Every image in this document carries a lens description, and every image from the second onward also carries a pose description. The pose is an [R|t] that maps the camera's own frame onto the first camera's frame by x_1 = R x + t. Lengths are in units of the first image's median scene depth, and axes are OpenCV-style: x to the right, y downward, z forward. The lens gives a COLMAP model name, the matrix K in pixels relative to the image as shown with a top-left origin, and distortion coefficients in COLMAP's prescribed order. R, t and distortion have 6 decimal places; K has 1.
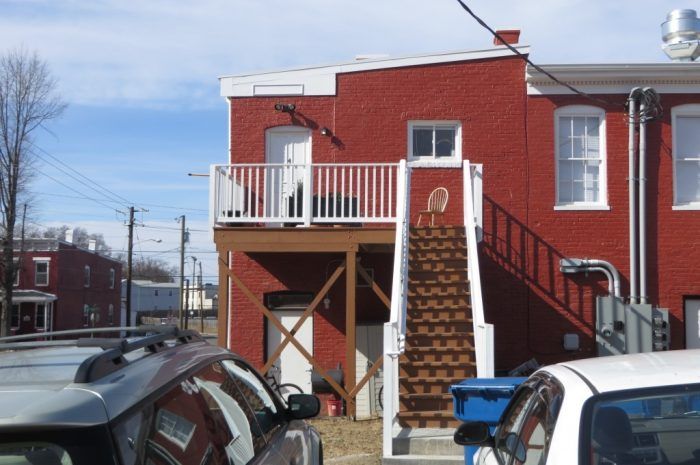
lens RADIAL K [[1420.6, 0, 350.0], [0, 1420.6, 232.5], [0, 0, 1]] dist [0.001387, 0.051956]
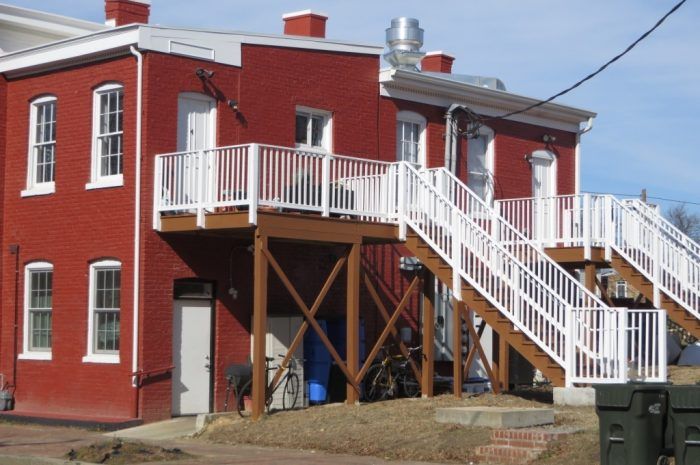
lens RADIAL K [[1420.6, 0, 350.0], [0, 1420.6, 232.5], [0, 0, 1]] dist [0.001387, 0.051956]
pose [[0.630855, 0.056374, 0.773850, -0.678554], [-0.083354, 0.996509, -0.004643, 0.008599], [-0.771411, -0.061575, 0.633351, 0.359735]]
